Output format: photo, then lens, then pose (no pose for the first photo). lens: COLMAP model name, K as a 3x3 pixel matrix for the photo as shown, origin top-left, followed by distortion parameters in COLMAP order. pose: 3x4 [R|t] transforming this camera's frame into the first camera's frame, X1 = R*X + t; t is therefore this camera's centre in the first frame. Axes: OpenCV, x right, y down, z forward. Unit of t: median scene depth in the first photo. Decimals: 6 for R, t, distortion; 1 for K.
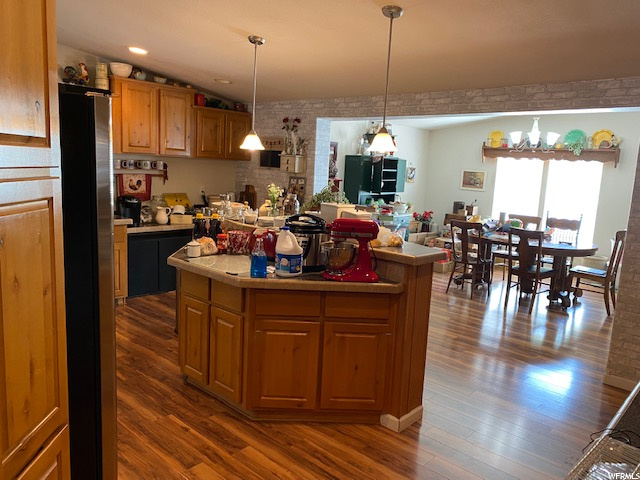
lens RADIAL K [[495.2, 0, 304.0], [0, 495.2, 236.1], [0, 0, 1]] dist [0.041138, -0.051404]
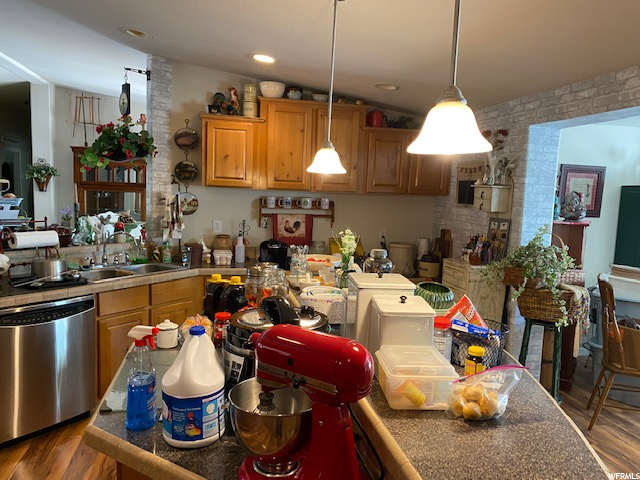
lens RADIAL K [[495.2, 0, 316.8], [0, 495.2, 248.1], [0, 0, 1]] dist [0.041138, -0.051404]
pose [[0.836776, 0.039402, -0.546126, 0.125285], [-0.071413, 0.996741, -0.037506, -0.034003], [0.542869, 0.070385, 0.836863, 0.282502]]
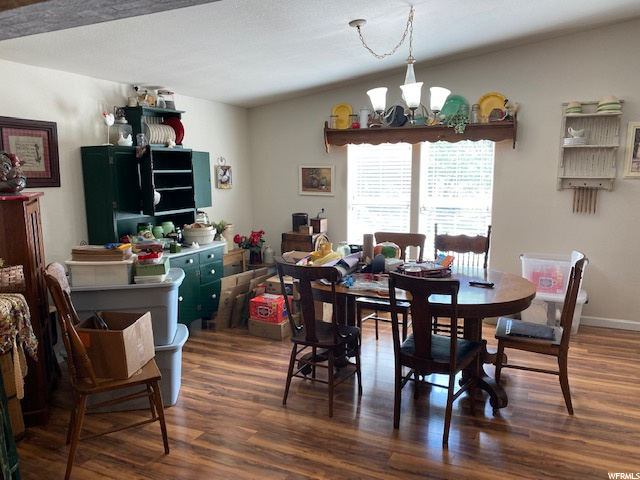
lens RADIAL K [[495.2, 0, 322.0], [0, 495.2, 241.7], [0, 0, 1]] dist [0.041138, -0.051404]
pose [[0.946057, -0.098466, 0.308677, 0.173599], [0.097693, 0.995054, 0.017999, -0.053872], [-0.308923, 0.013127, 0.950997, 0.475760]]
